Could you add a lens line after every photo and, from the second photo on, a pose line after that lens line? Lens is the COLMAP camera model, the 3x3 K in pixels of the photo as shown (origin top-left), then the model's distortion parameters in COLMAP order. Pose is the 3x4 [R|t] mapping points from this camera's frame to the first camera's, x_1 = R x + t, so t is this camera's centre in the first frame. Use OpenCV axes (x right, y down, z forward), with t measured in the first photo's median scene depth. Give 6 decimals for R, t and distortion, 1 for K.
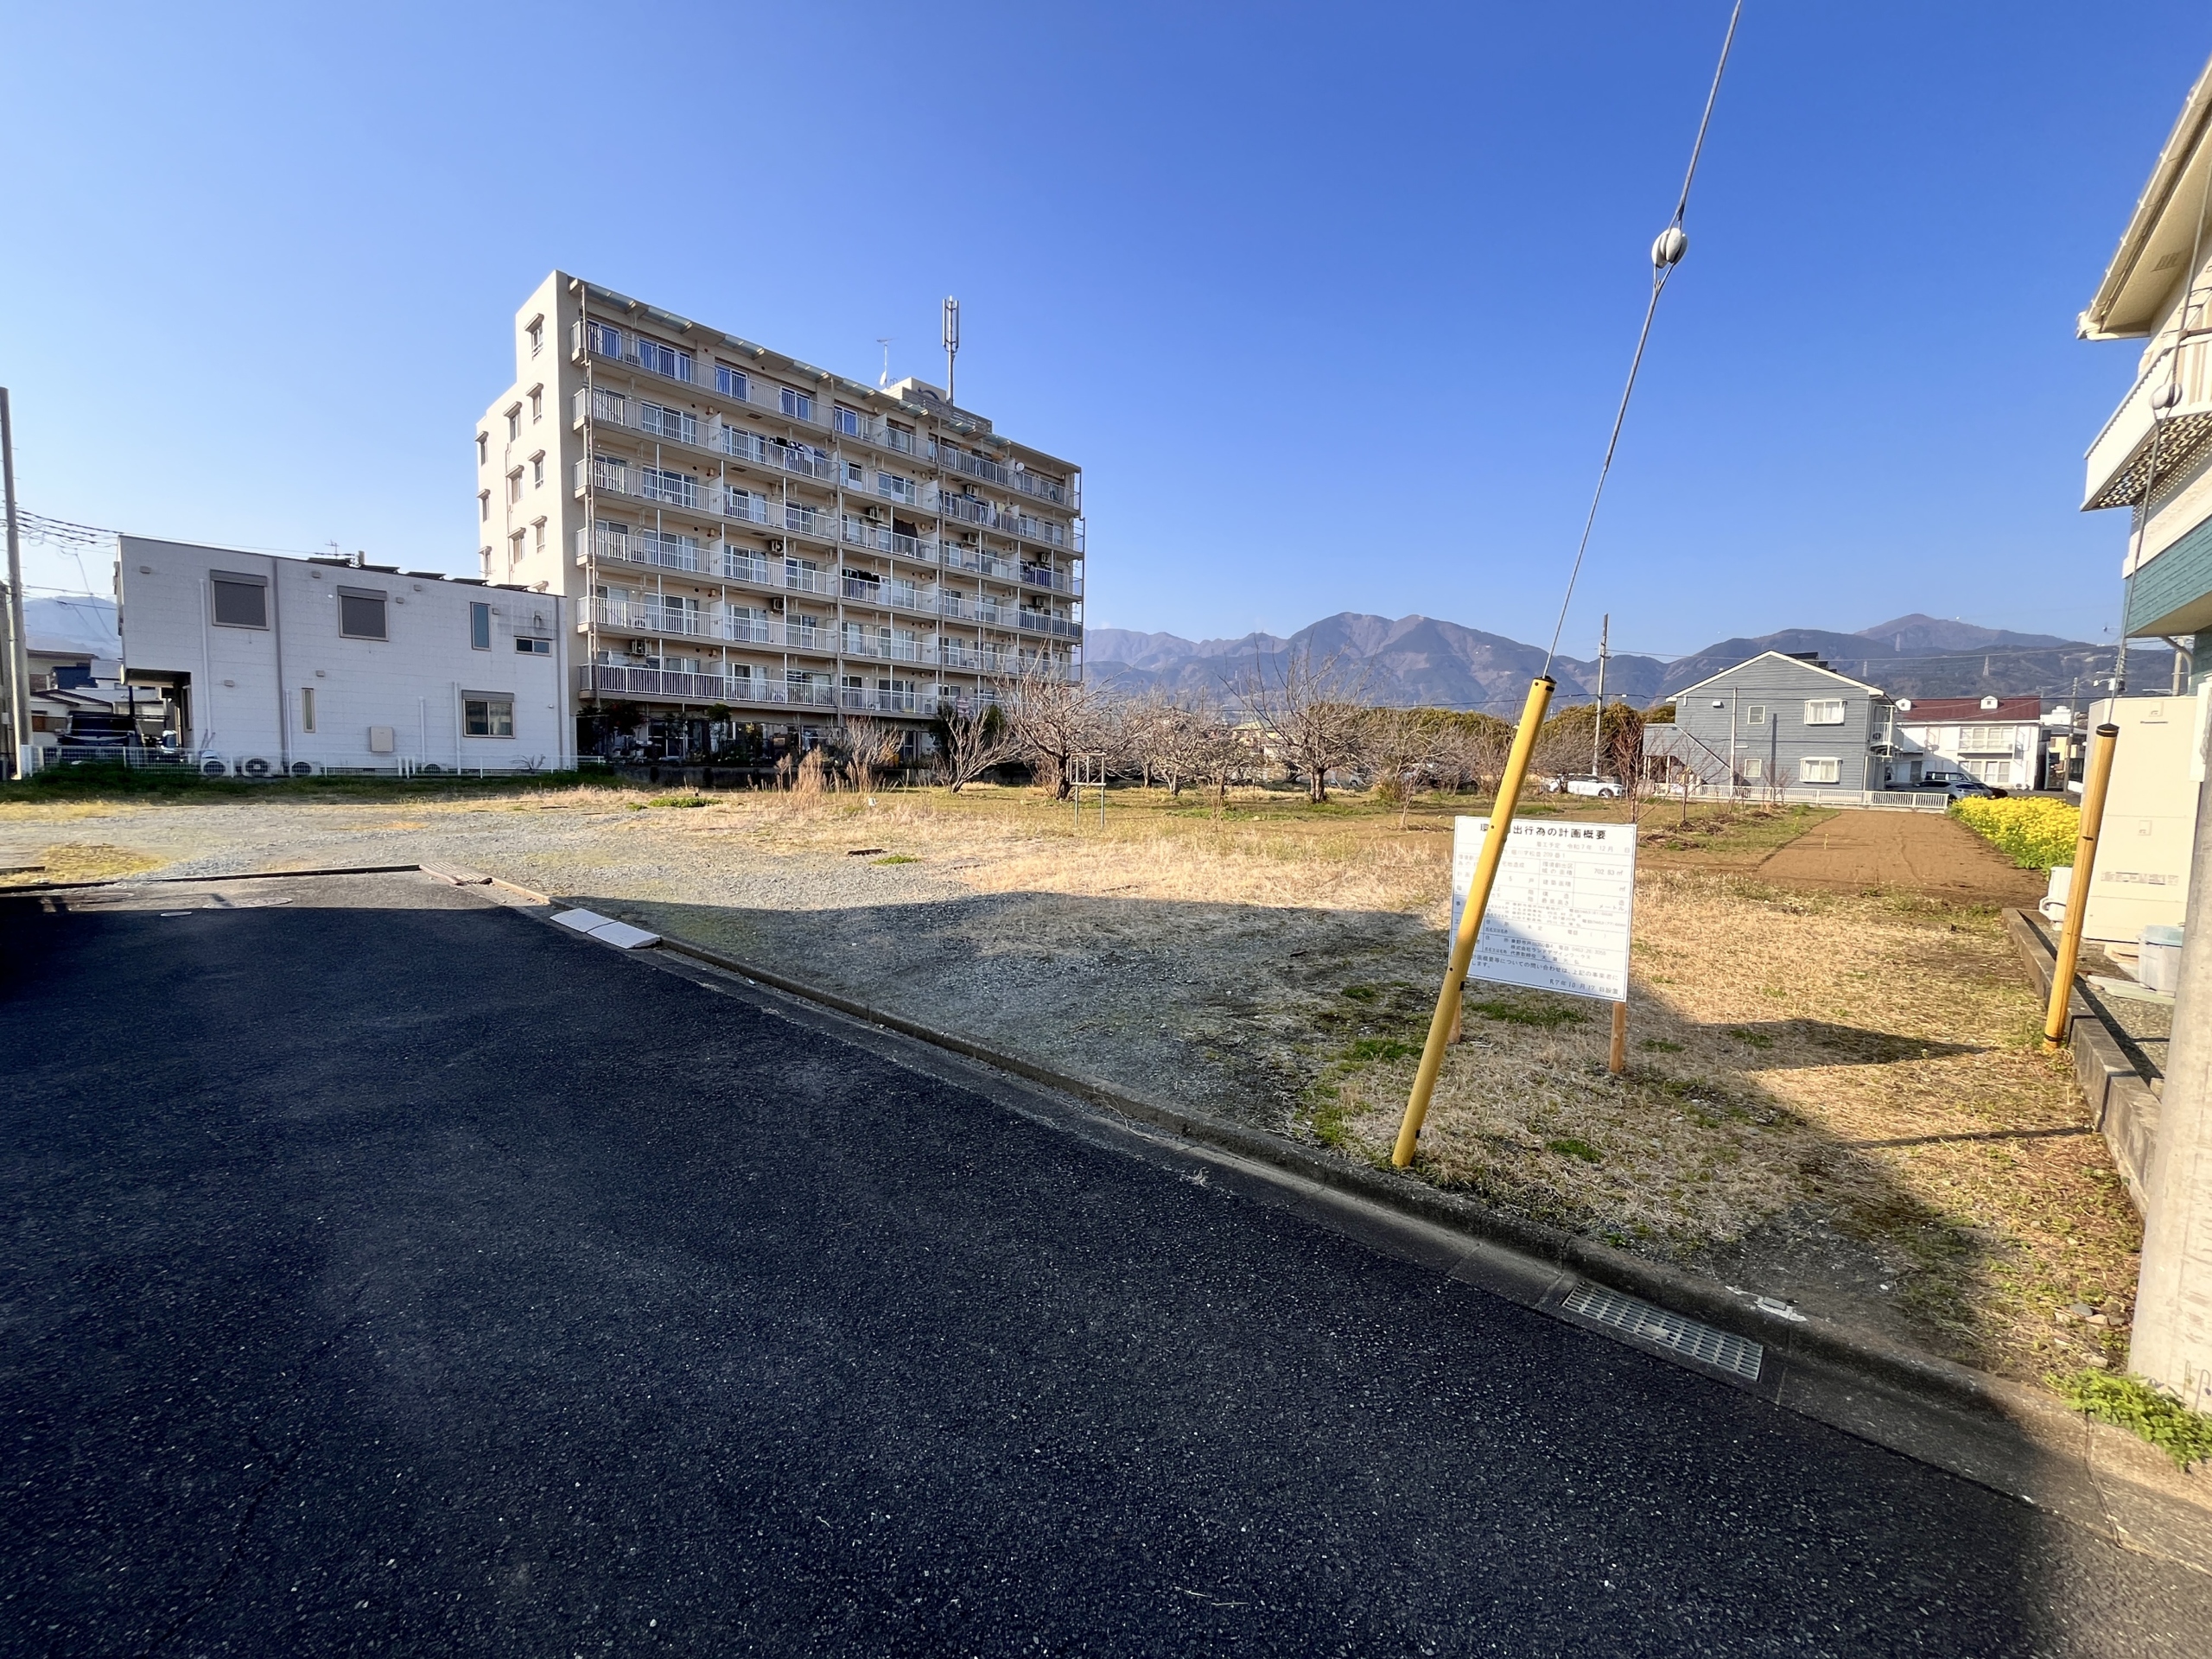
lens RADIAL K [[897.5, 0, 1102.3], [0, 897.5, 830.9], [0, 0, 1]] dist [-0.000485, -0.000541]
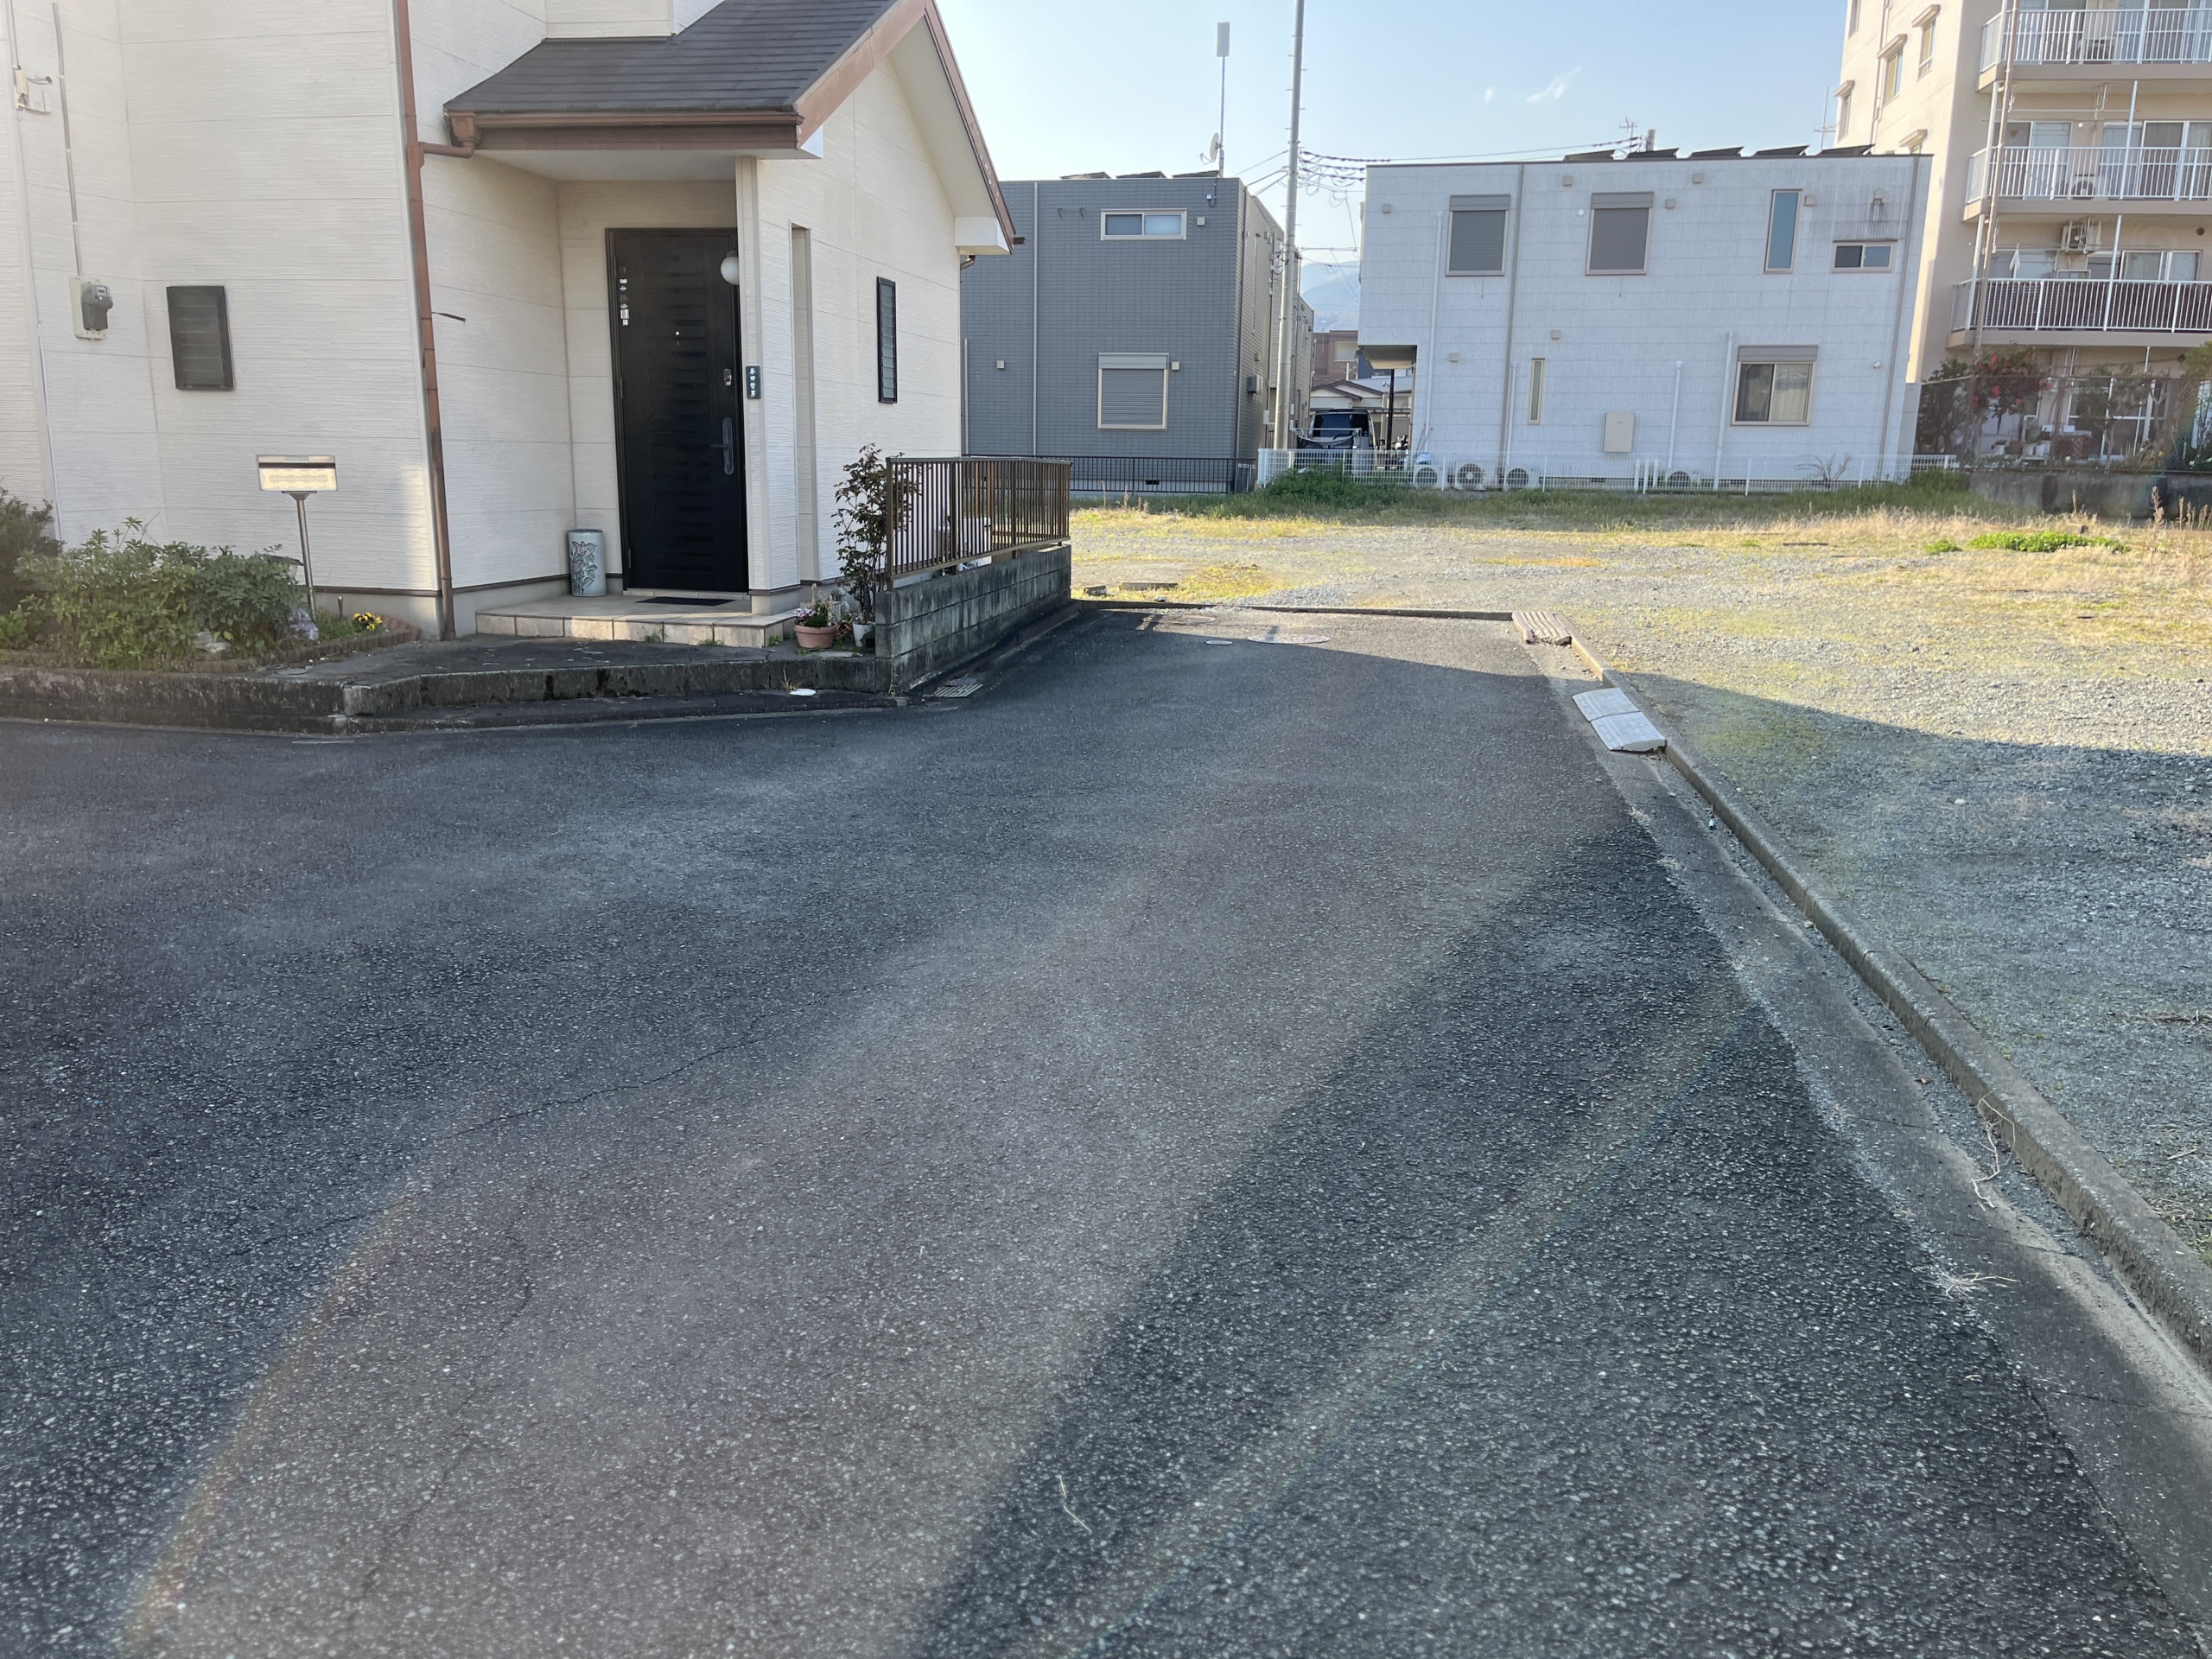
lens RADIAL K [[1679.6, 0, 1106.0], [0, 1679.6, 829.5], [0, 0, 1]] dist [0.092103, -0.119047]
pose [[0.528913, 0.174941, -0.830450, 0.057008], [-0.066992, 0.984077, 0.164637, 0.002826], [0.846028, -0.031445, 0.532210, 0.013047]]
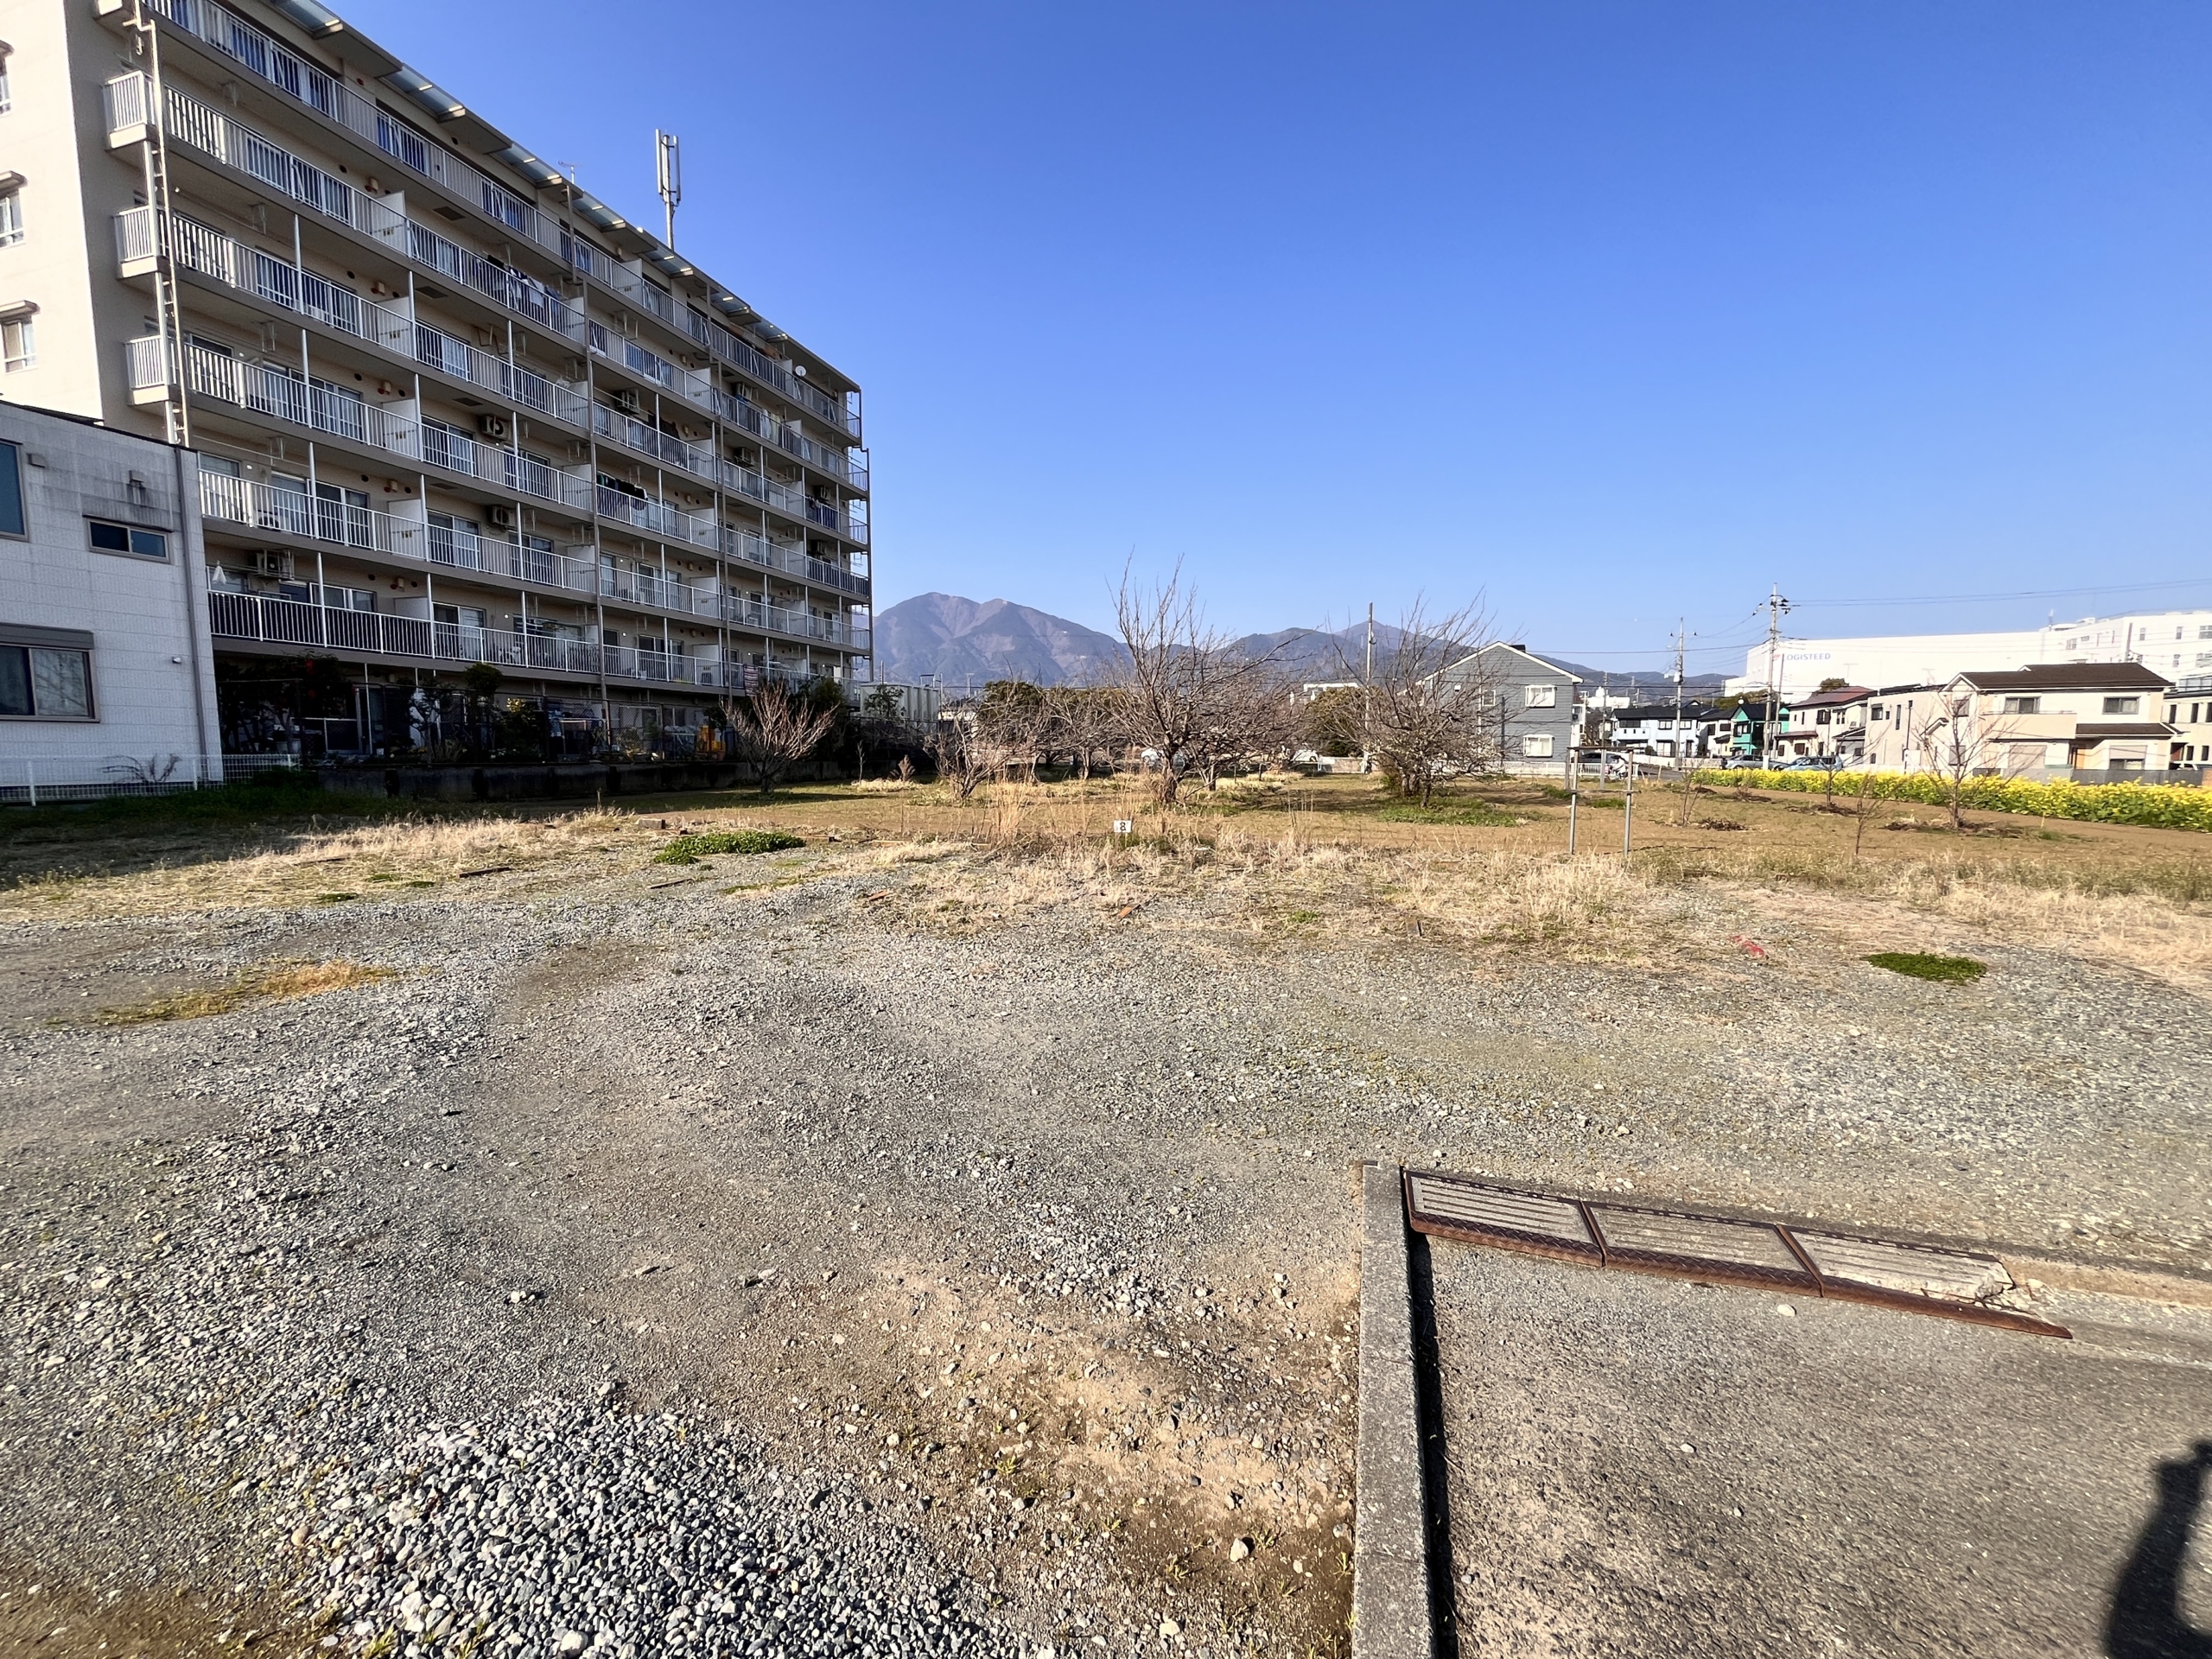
lens RADIAL K [[900.2, 0, 1106.0], [0, 900.2, 829.5], [0, 0, 1]] dist [-0.003813, -0.000487]
pose [[0.899632, -0.054221, 0.433269, -0.305019], [0.045216, 0.998494, 0.031071, -0.027755], [-0.434301, -0.008362, 0.900729, 0.252654]]
